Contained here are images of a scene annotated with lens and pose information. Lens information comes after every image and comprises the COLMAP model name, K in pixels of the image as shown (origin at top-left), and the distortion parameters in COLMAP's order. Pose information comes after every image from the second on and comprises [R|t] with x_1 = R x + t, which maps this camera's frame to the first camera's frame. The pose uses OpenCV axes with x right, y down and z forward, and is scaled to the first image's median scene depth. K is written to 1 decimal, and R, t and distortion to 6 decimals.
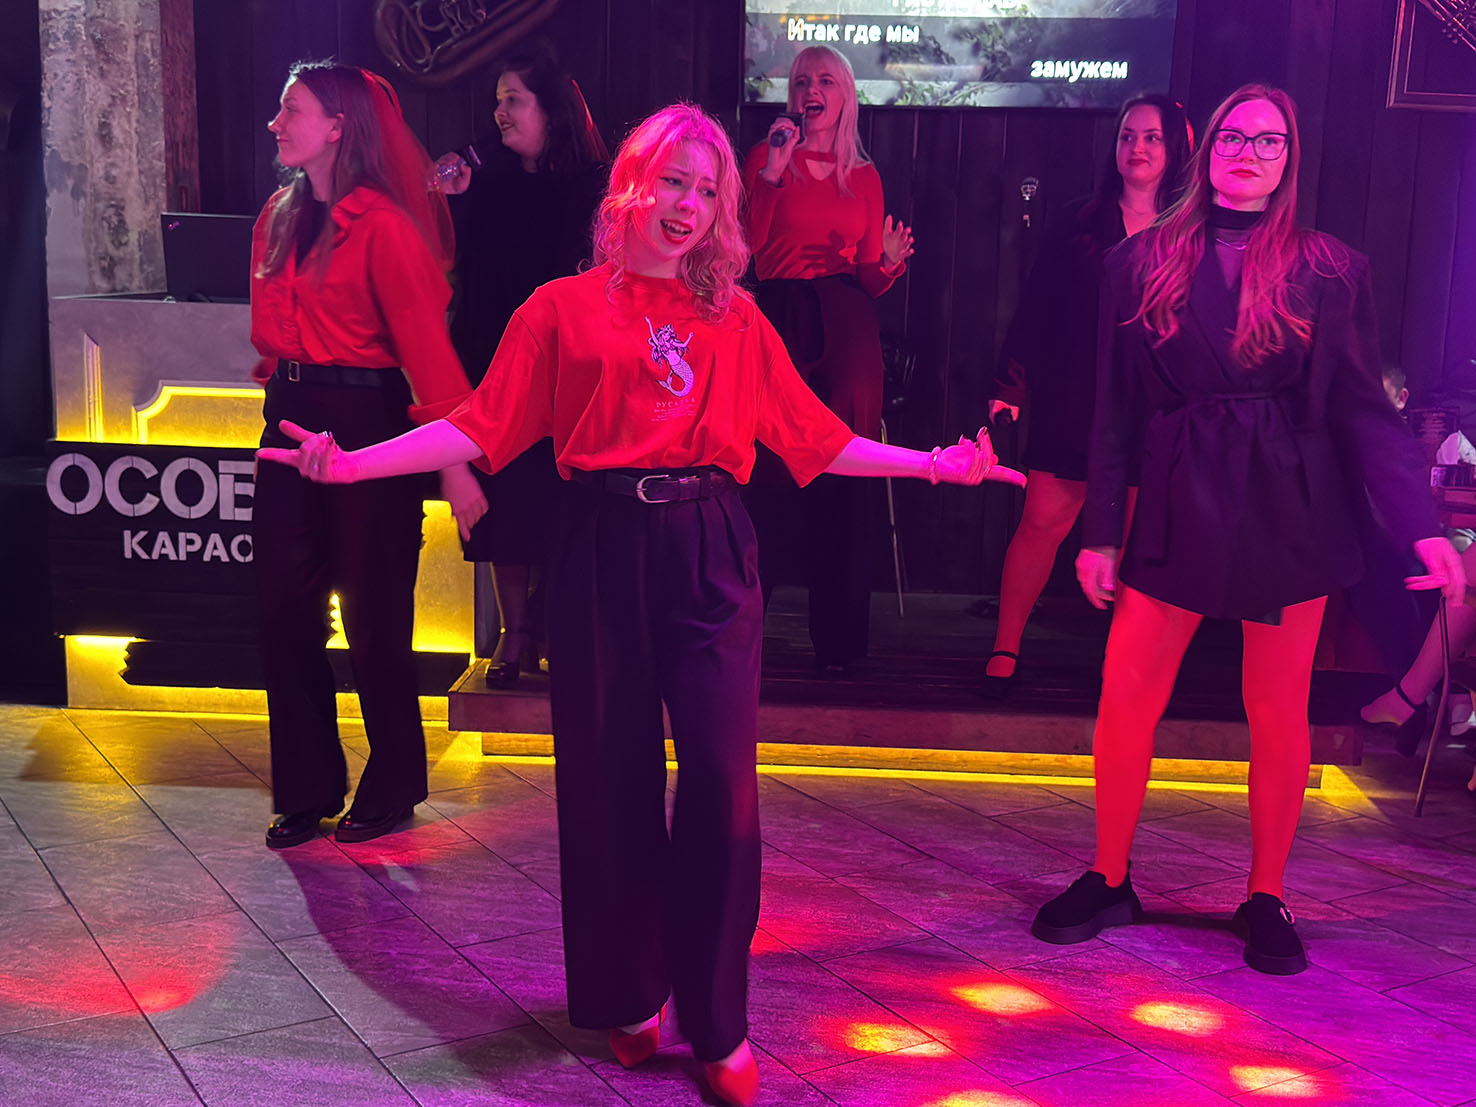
lens RADIAL K [[1810.2, 0, 745.6], [0, 1810.2, 557.9], [0, 0, 1]] dist [0.075020, 0.000000]
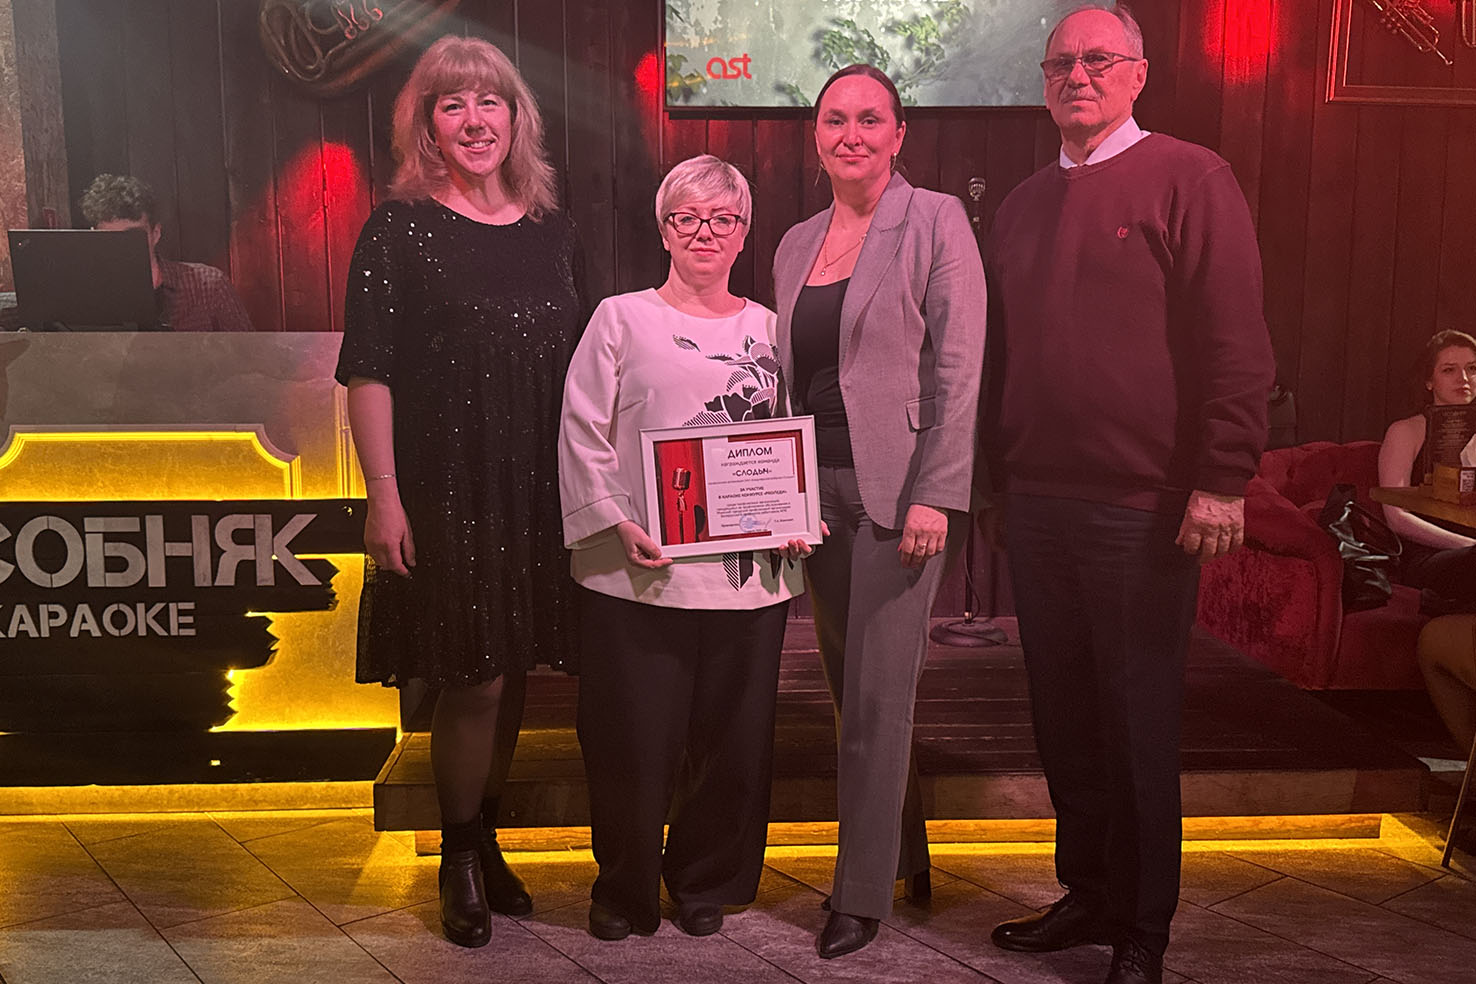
lens RADIAL K [[1488.5, 0, 731.2], [0, 1488.5, 517.6], [0, 0, 1]] dist [0.044319, 0.000000]
pose [[0.995193, -0.041506, 0.088707, -0.052776], [0.043561, 0.998822, -0.021358, -0.025465], [-0.087716, 0.025119, 0.995829, 0.280787]]
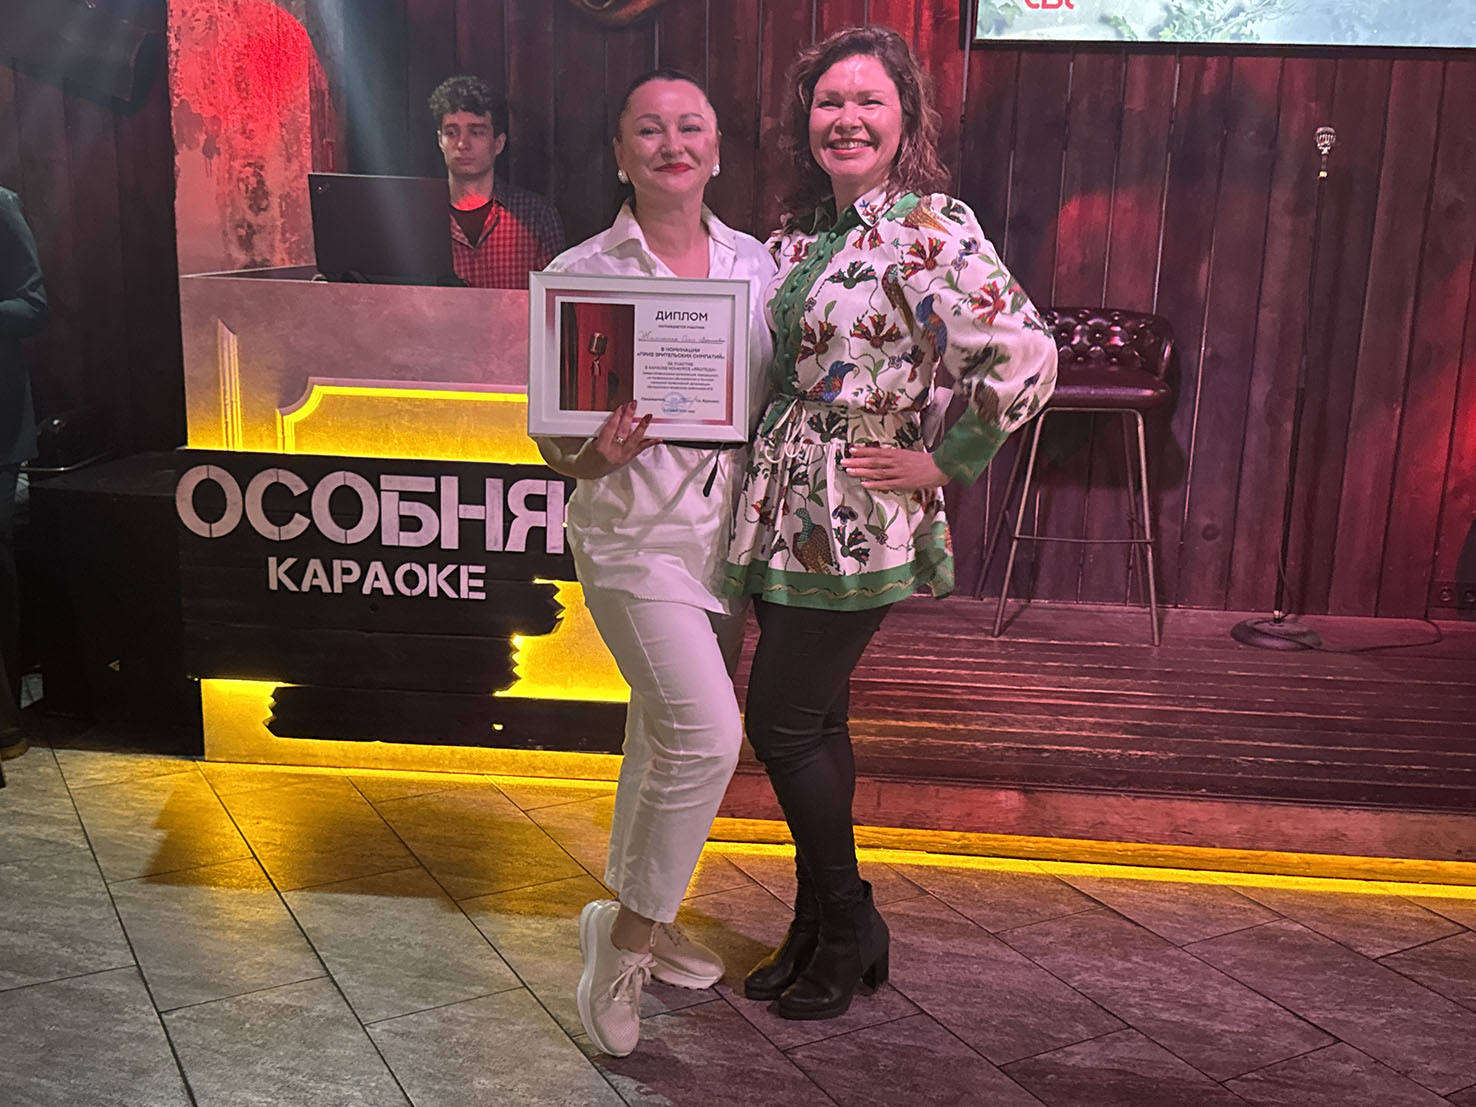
lens RADIAL K [[1565.4, 0, 746.3], [0, 1565.4, 563.0], [0, 0, 1]] dist [0.084034, 0.000000]
pose [[0.999486, 0.007922, -0.031058, -0.099069], [-0.006270, 0.998577, 0.052959, -0.052008], [0.031433, -0.052737, 0.998114, 0.285097]]
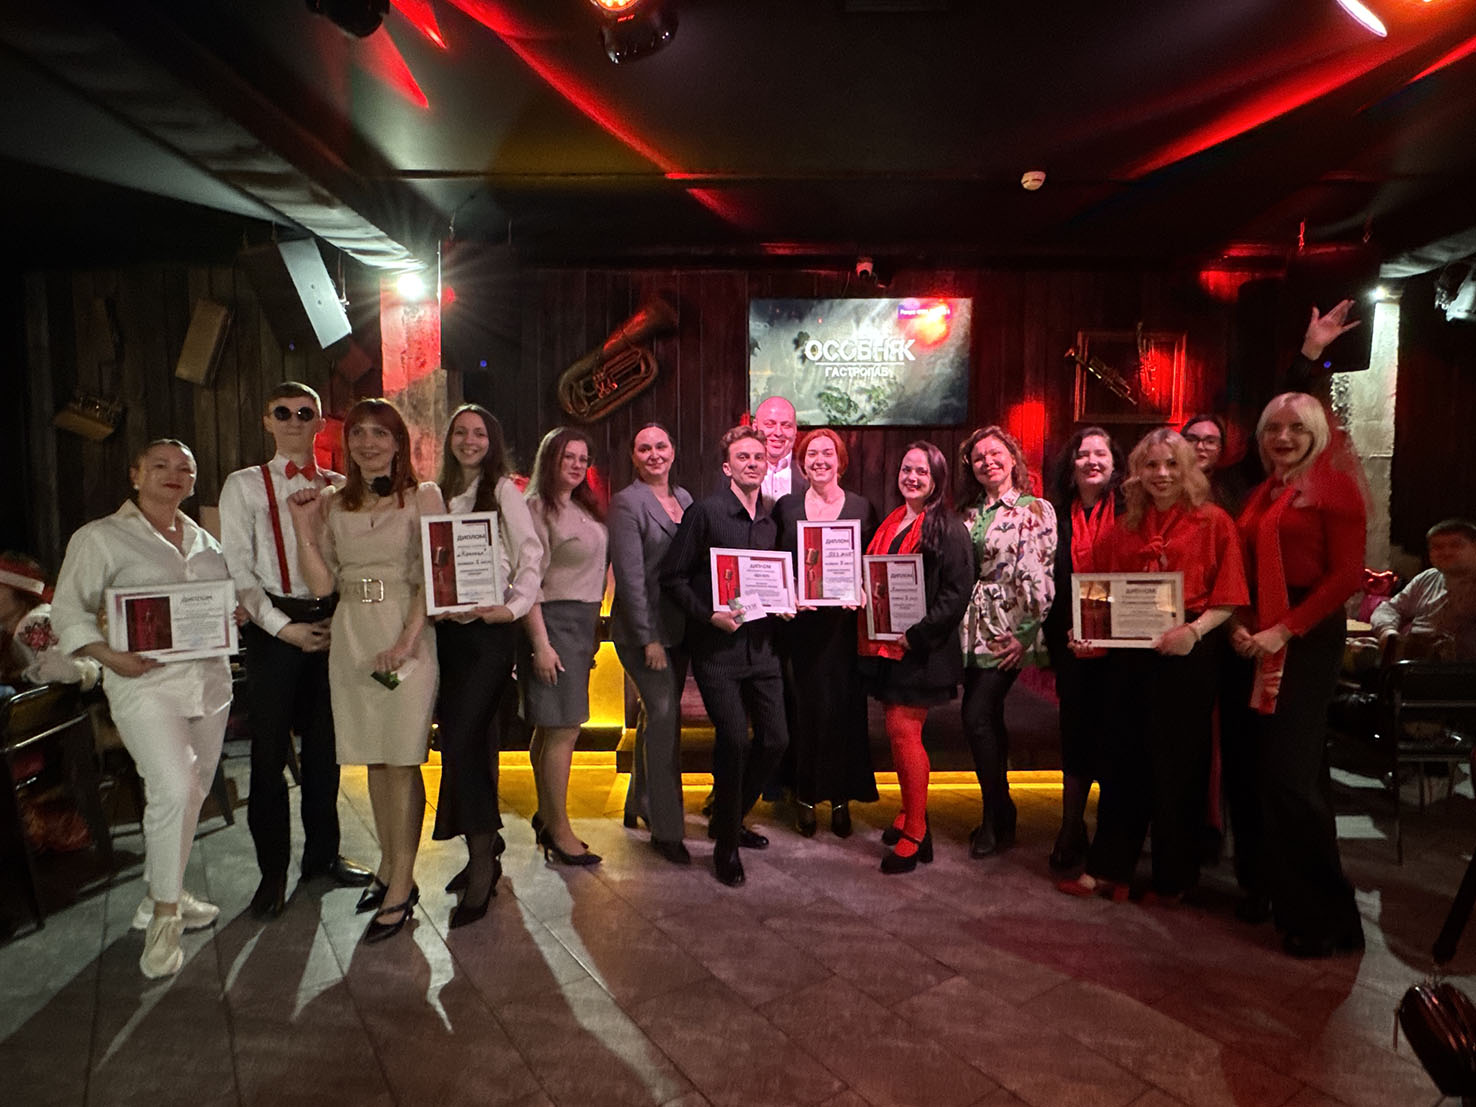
lens RADIAL K [[873.2, 0, 734.1], [0, 873.2, 540.9], [0, 0, 1]] dist [0.006683, 0.003179]
pose [[0.998407, -0.033098, 0.045687, -0.076160], [0.038389, 0.992000, -0.120256, -0.021716], [-0.041341, 0.121819, 0.991691, 0.113634]]
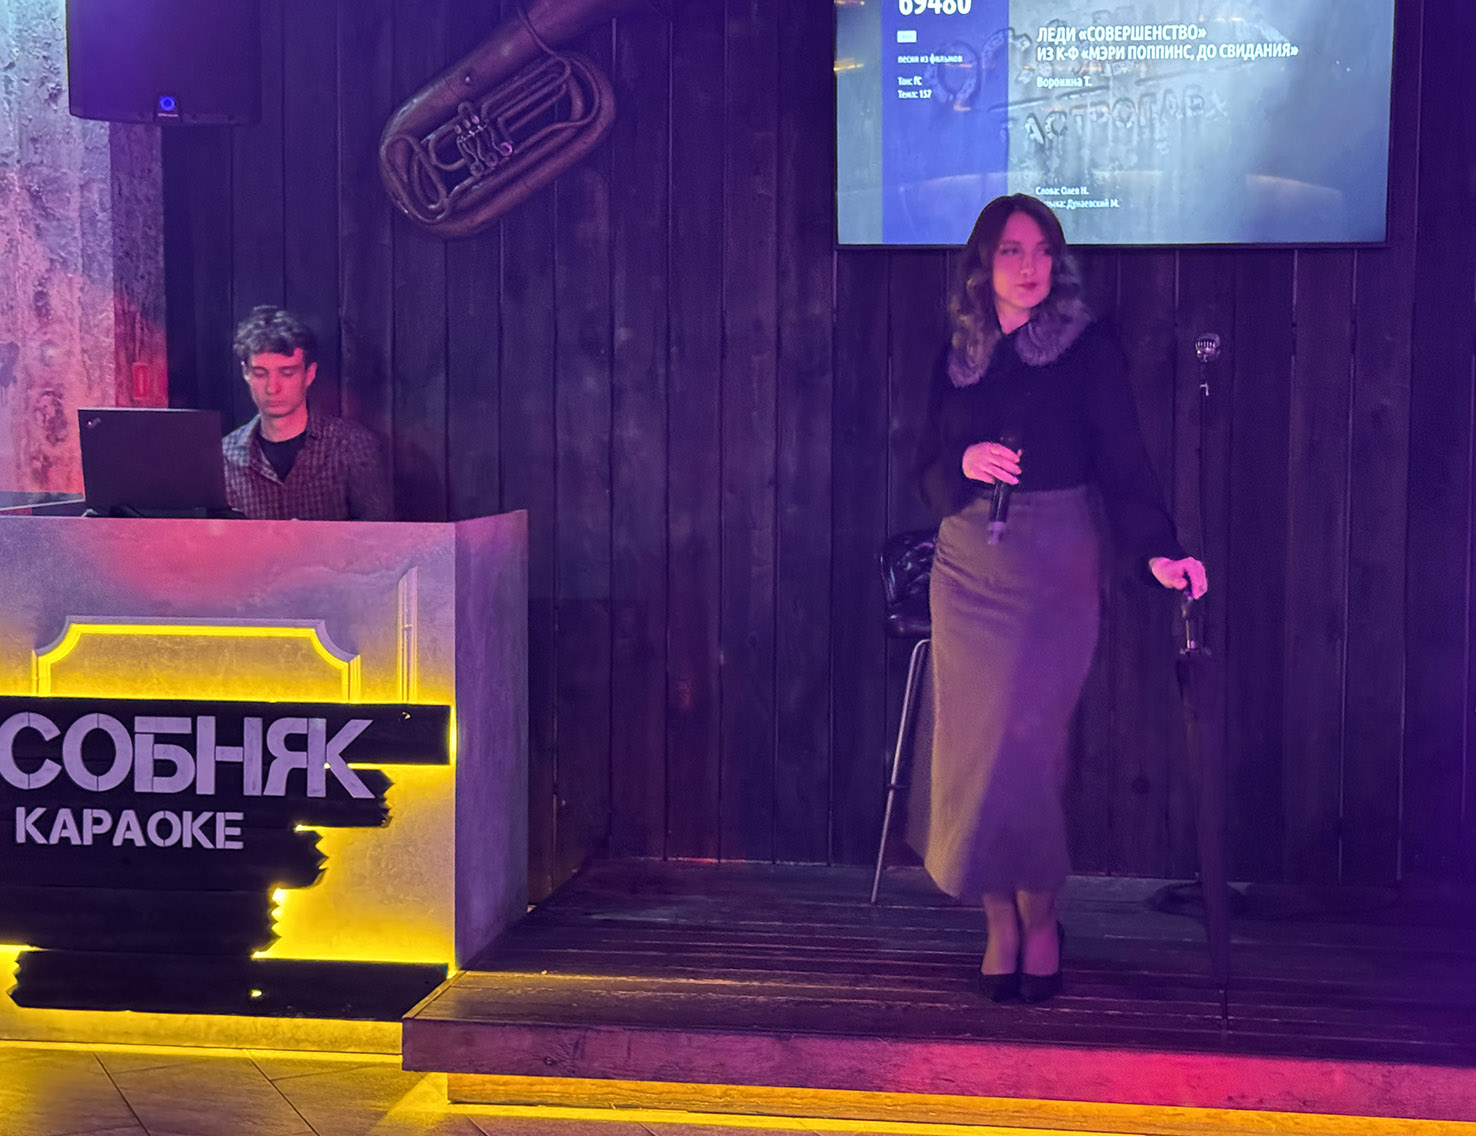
lens RADIAL K [[2427.5, 0, 839.5], [0, 2427.5, 519.0], [0, 0, 1]] dist [0.123364, 0.000000]
pose [[0.995995, -0.014109, -0.088294, 0.107001], [0.003960, 0.993463, -0.114082, -0.016059], [0.089326, 0.113275, 0.989540, -0.029515]]
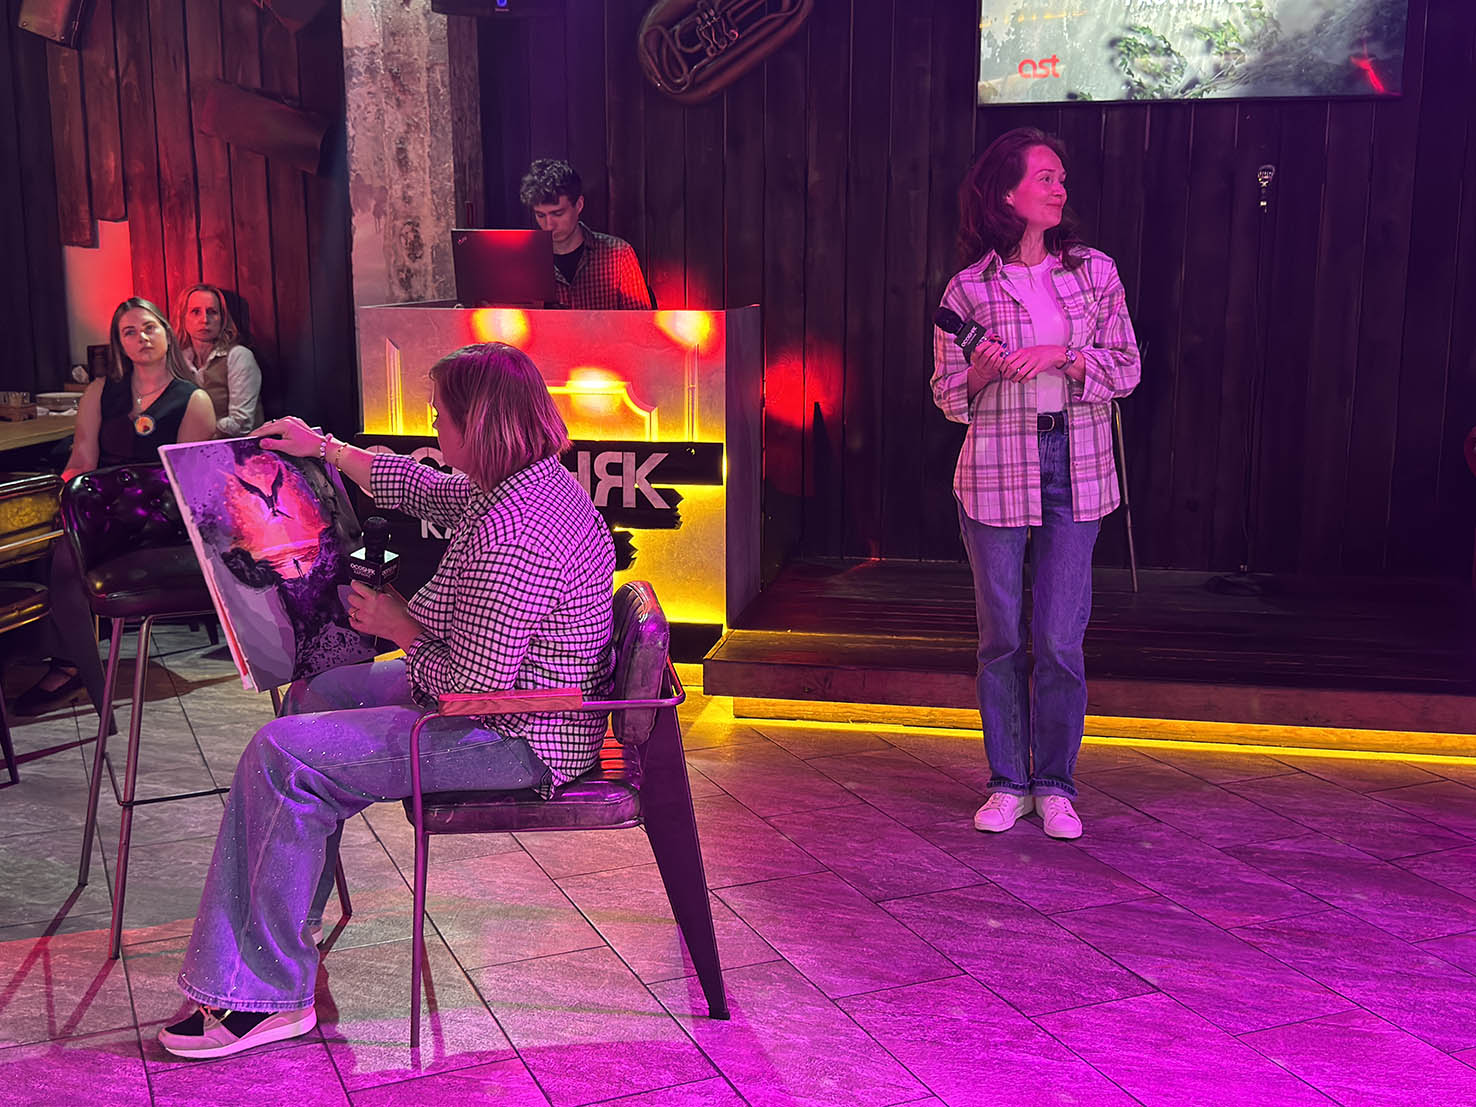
lens RADIAL K [[1707.3, 0, 728.7], [0, 1707.3, 562.2], [0, 0, 1]] dist [0.101168, 0.000000]
pose [[0.989175, -0.000027, -0.146737, 0.002250], [0.002127, 0.999898, 0.014155, 0.000564], [0.146722, -0.014314, 0.989074, -0.016322]]
